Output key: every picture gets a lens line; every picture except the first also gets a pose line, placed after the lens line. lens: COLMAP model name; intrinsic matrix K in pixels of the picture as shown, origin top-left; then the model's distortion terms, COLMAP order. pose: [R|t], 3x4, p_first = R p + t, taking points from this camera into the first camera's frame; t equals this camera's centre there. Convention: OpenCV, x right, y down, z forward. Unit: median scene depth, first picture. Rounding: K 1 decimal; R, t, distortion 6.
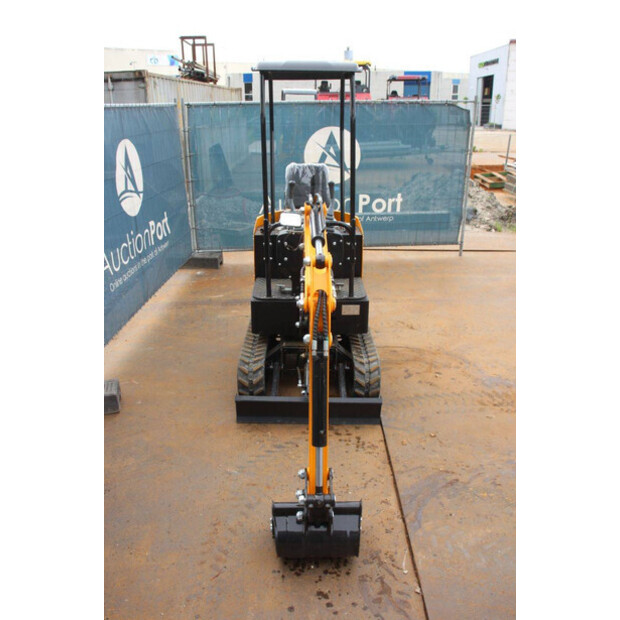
lens RADIAL K [[567.3, 0, 301.5], [0, 567.3, 310.1], [0, 0, 1]] dist [-0.146234, 0.192901]
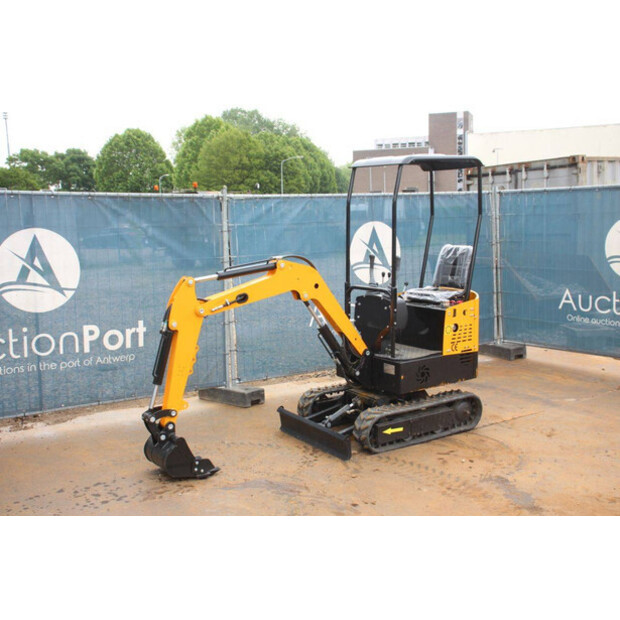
lens RADIAL K [[736.9, 0, 310.0], [0, 736.9, 310.0], [0, 0, 1]] dist [-0.055822, 0.304055]
pose [[0.567313, 0.108439, -0.816331, 1.250897], [-0.266400, 0.962156, -0.057325, 0.013323], [0.779222, 0.249992, 0.574732, 0.013354]]
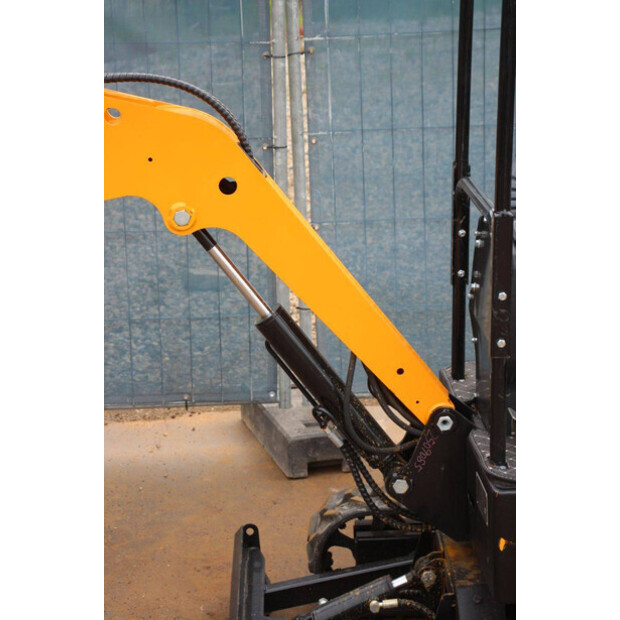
lens RADIAL K [[1467.2, 0, 317.4], [0, 1467.2, 311.6], [0, 0, 1]] dist [0.430063, 0.077211]
pose [[0.045208, 0.279109, -0.959195, 0.892784], [-0.305064, 0.918167, 0.252793, -0.292150], [0.951258, 0.281188, 0.126655, 0.833309]]
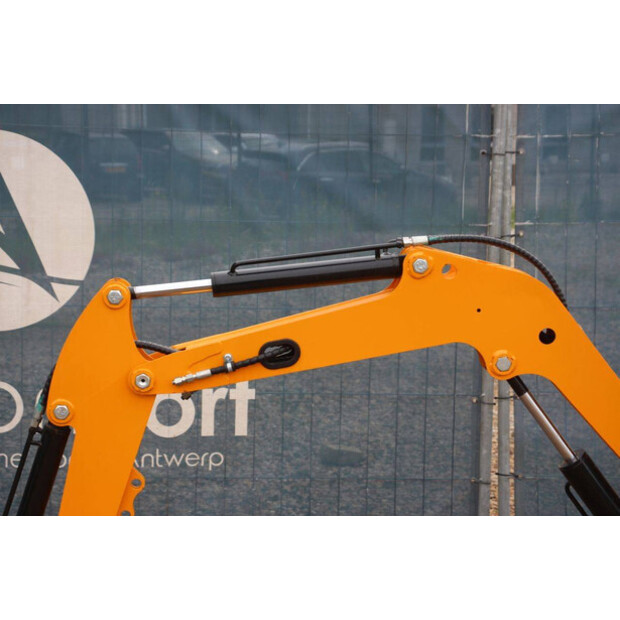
lens RADIAL K [[1463.7, 0, 310.0], [0, 1463.7, 310.0], [0, 0, 1]] dist [0.399476, 0.185012]
pose [[0.038701, 0.141729, -0.989149, 0.971465], [-0.338001, 0.933398, 0.120516, -0.202806], [0.940350, 0.329669, 0.084028, 0.641290]]
